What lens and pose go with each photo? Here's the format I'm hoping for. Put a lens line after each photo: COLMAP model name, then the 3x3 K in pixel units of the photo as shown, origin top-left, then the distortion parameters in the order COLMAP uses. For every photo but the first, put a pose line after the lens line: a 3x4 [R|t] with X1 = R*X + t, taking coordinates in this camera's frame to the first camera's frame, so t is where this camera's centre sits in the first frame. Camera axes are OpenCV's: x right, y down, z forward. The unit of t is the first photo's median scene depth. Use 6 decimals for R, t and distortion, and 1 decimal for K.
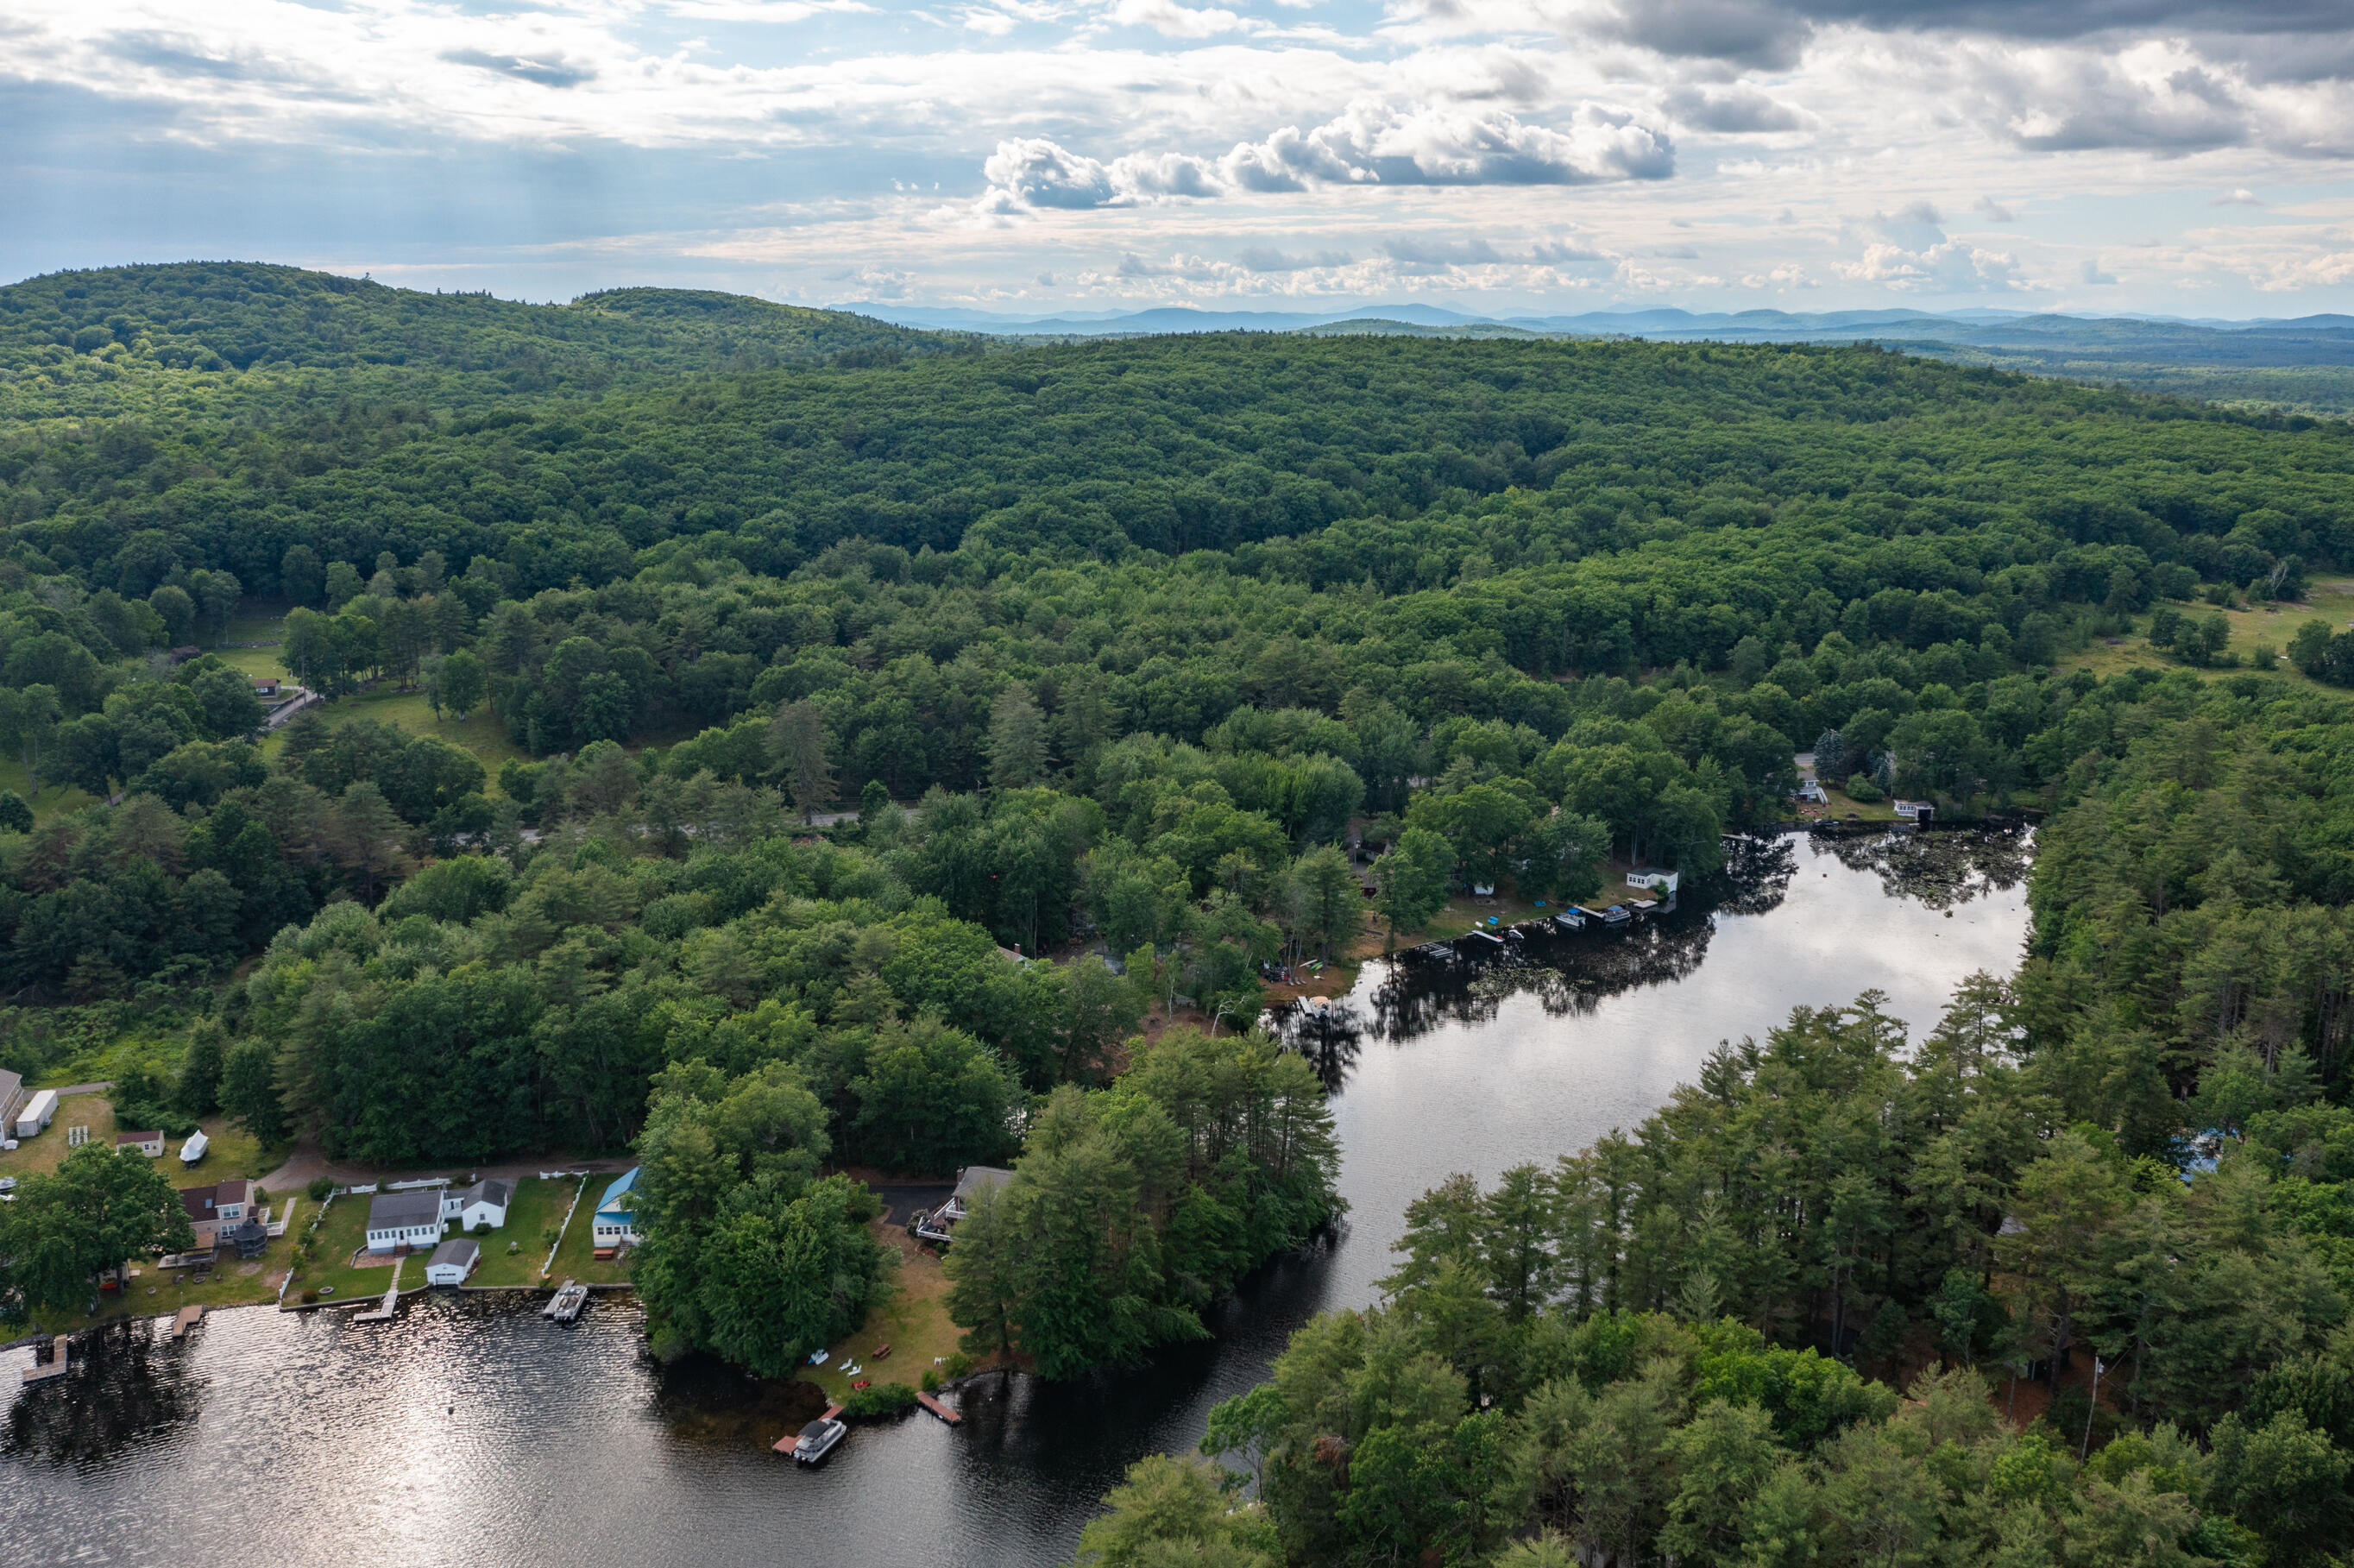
lens RADIAL K [[1833.7, 0, 1177.0], [0, 1833.7, 784.0], [0, 0, 1]] dist [-0.018851, 0.004270]
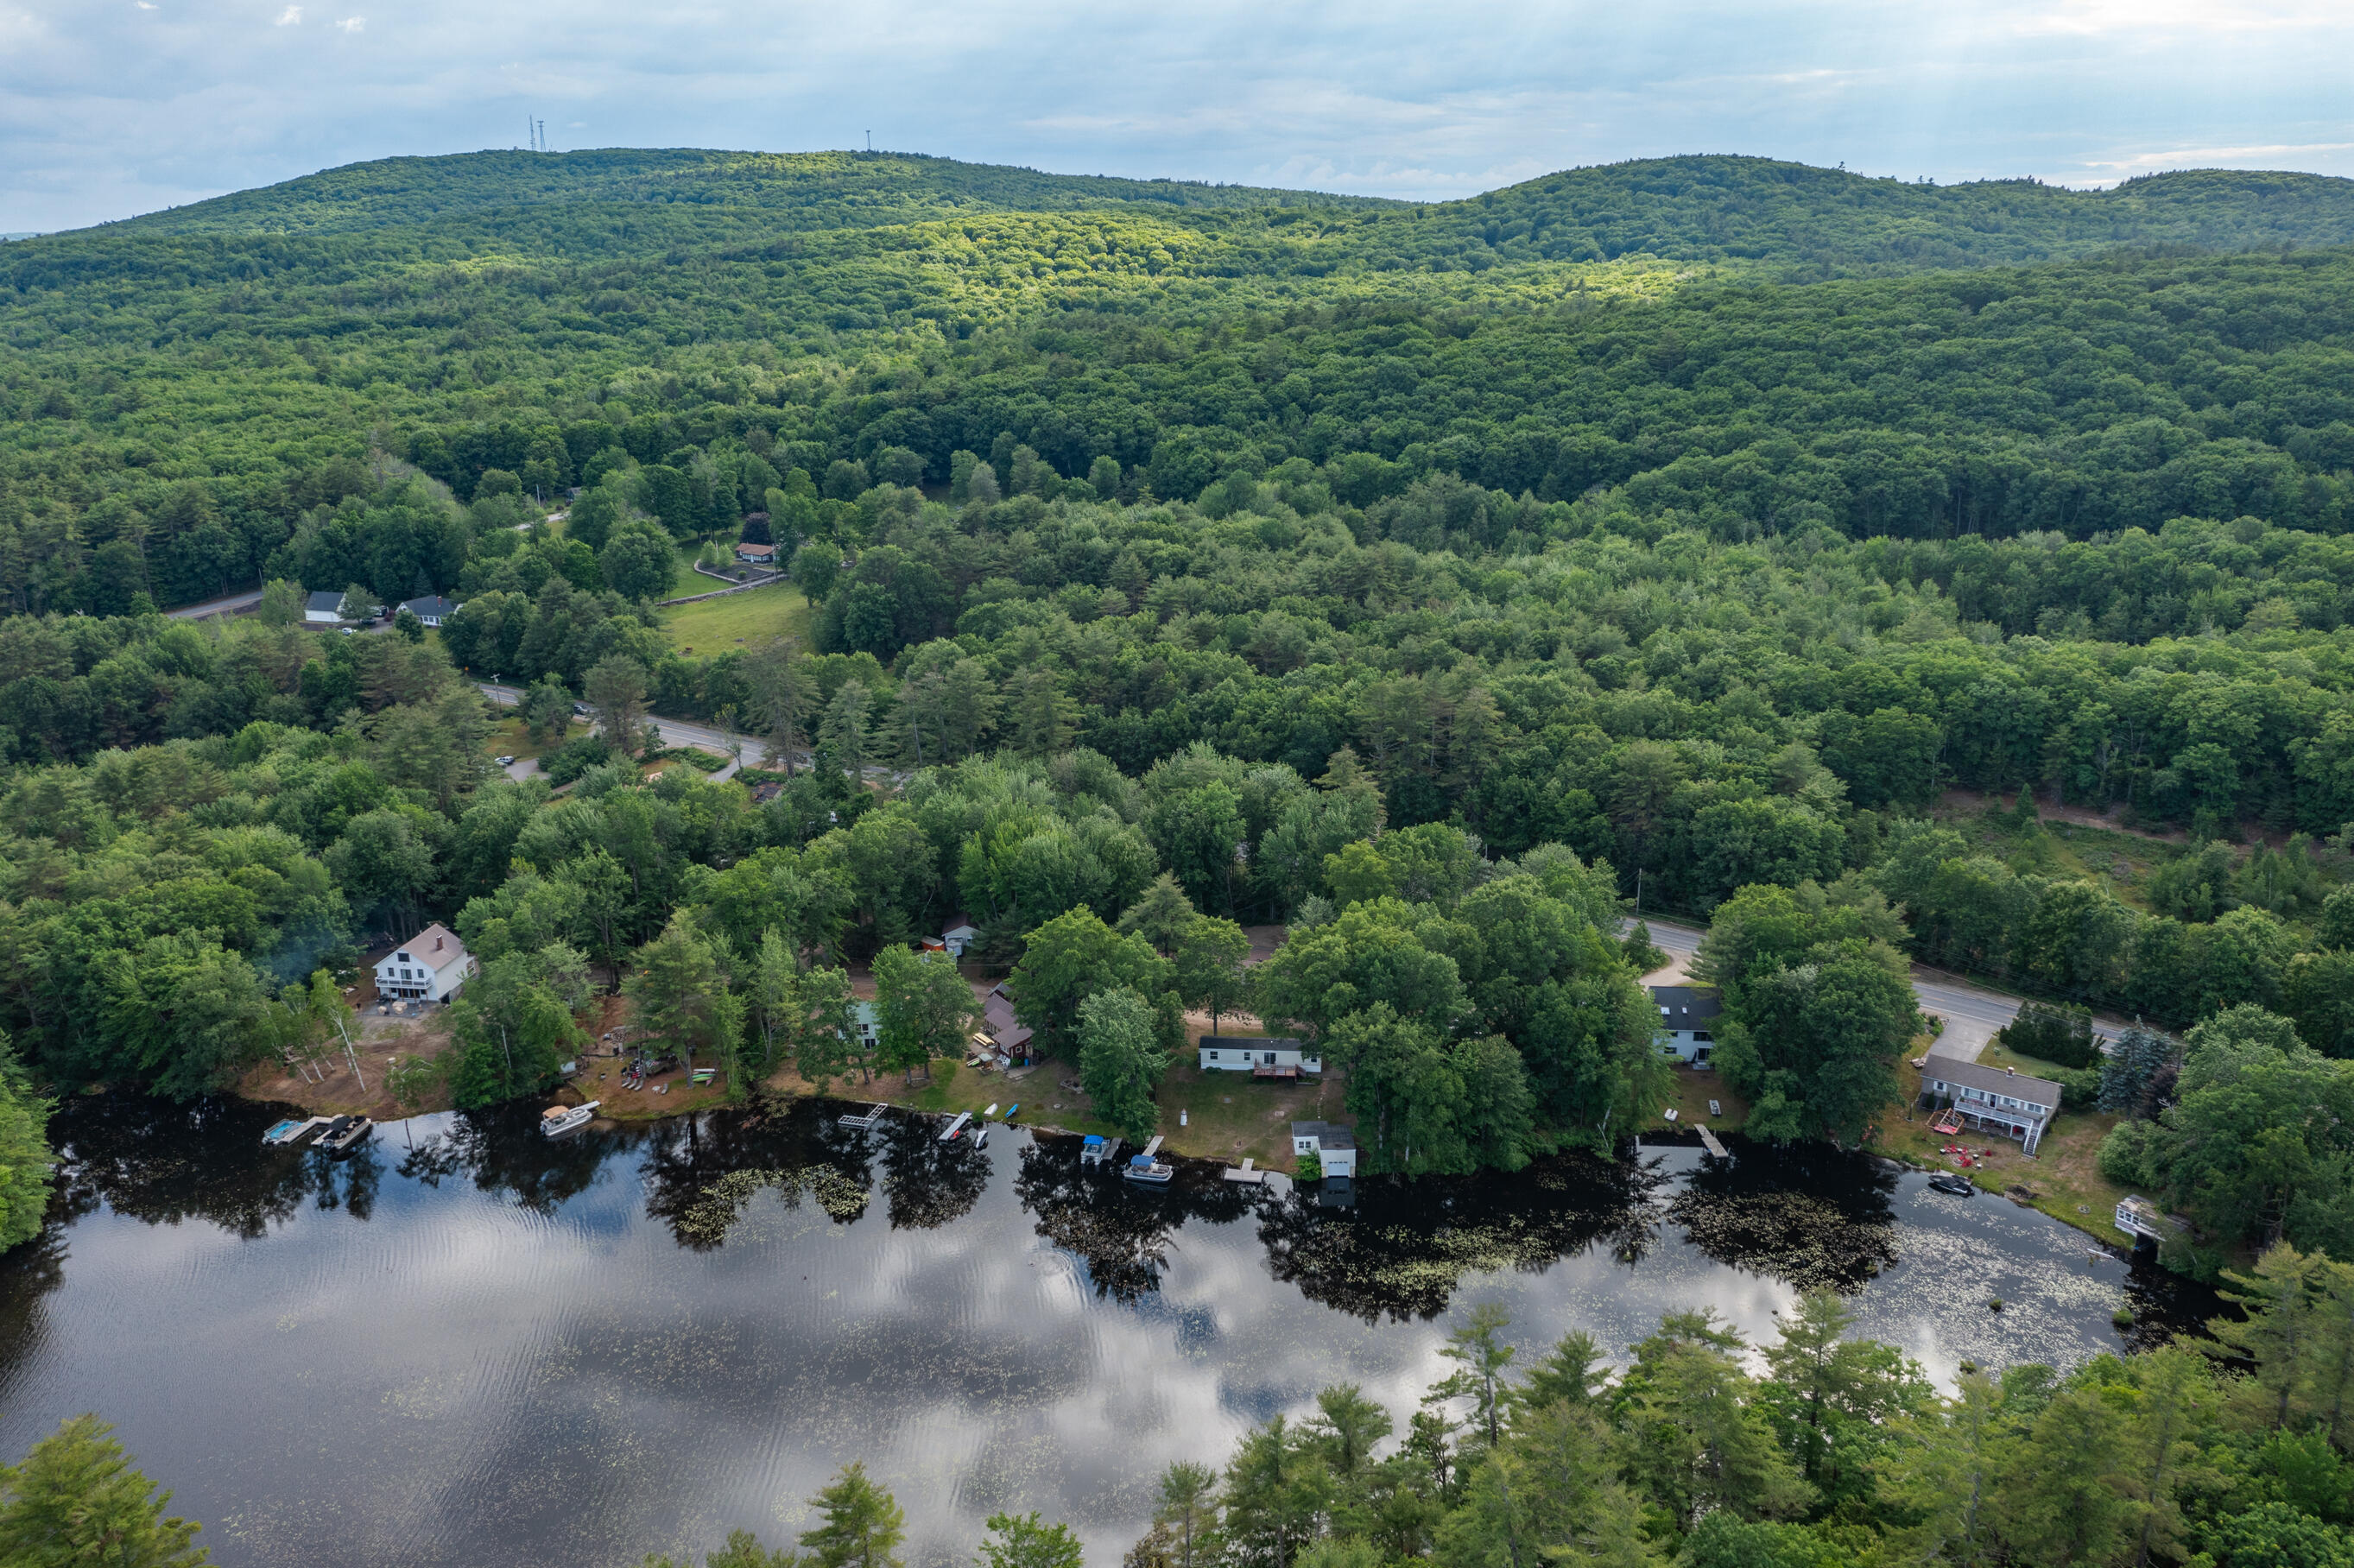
lens RADIAL K [[1833.5, 0, 1177.0], [0, 1833.5, 784.0], [0, 0, 1]] dist [-0.018851, 0.004270]
pose [[0.637356, 0.216897, -0.739414, 0.319724], [-0.174577, 0.975262, 0.135599, -0.068173], [0.750533, 0.042660, 0.659455, 0.271394]]
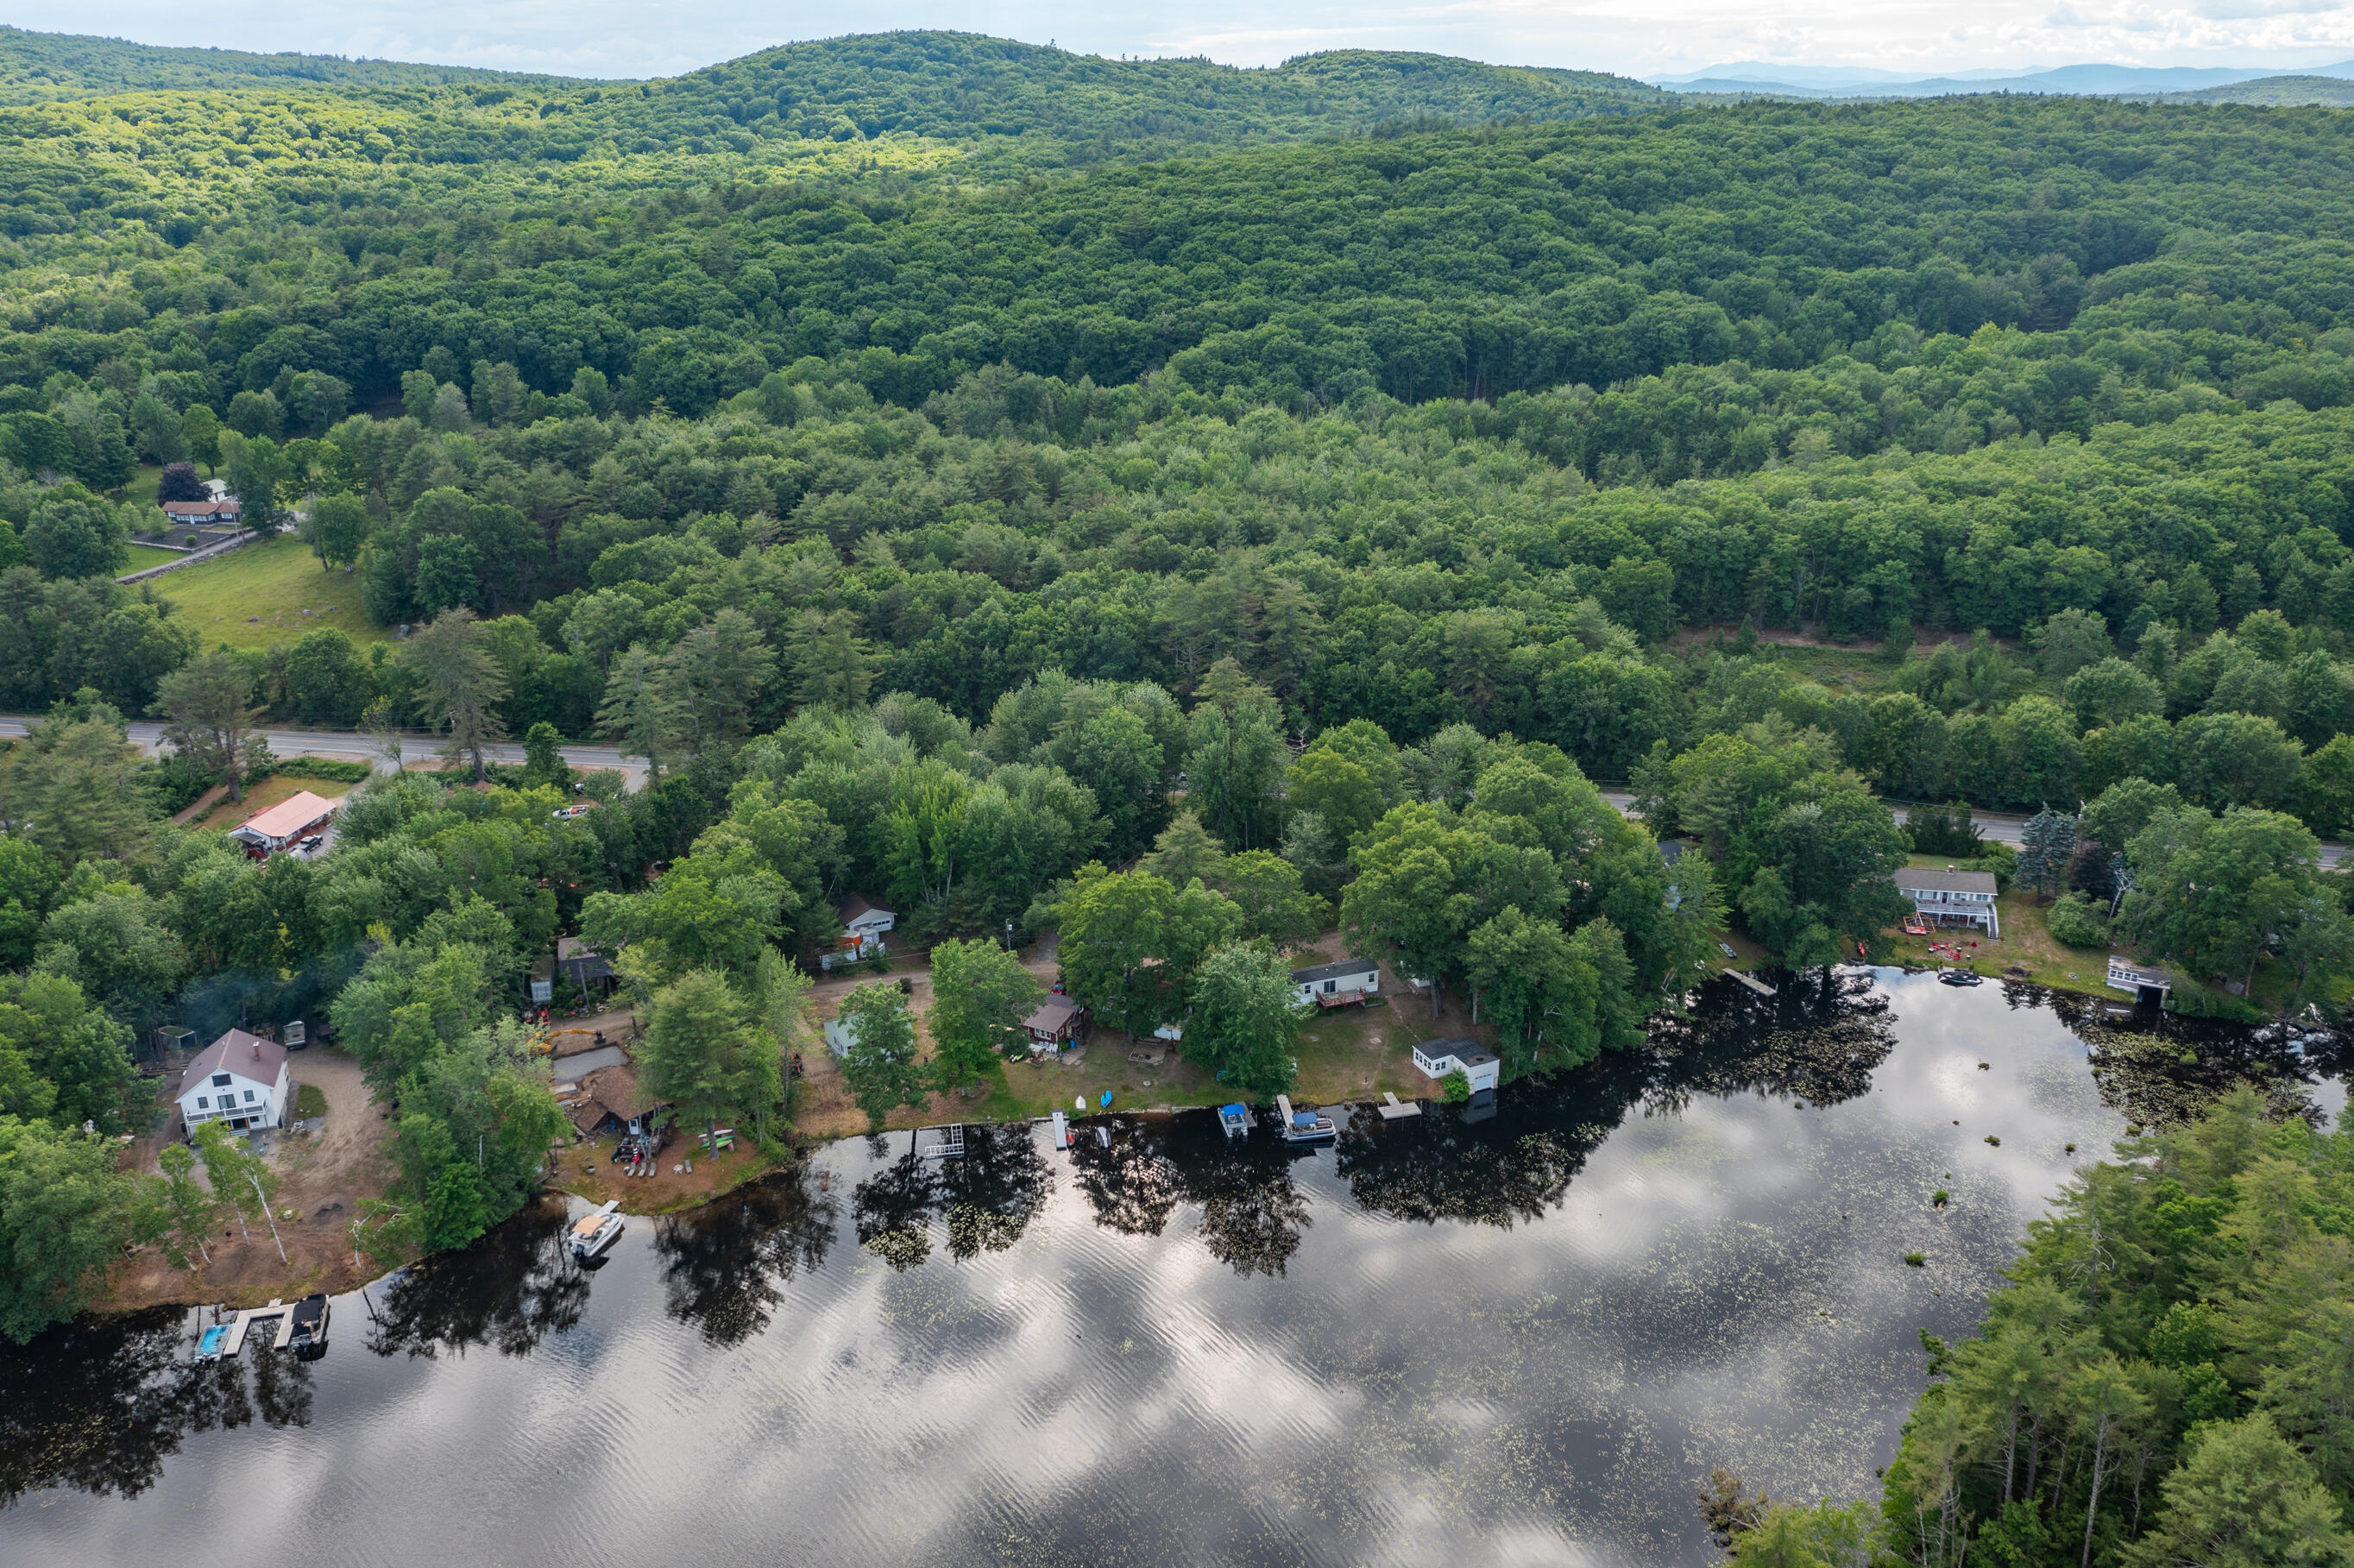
lens RADIAL K [[1833.7, 0, 1177.0], [0, 1833.7, 784.0], [0, 0, 1]] dist [-0.018851, 0.004270]
pose [[0.906527, 0.139257, -0.398517, 0.196450], [-0.091165, 0.986328, 0.137283, -0.053672], [0.412186, -0.088120, 0.906828, 0.211634]]
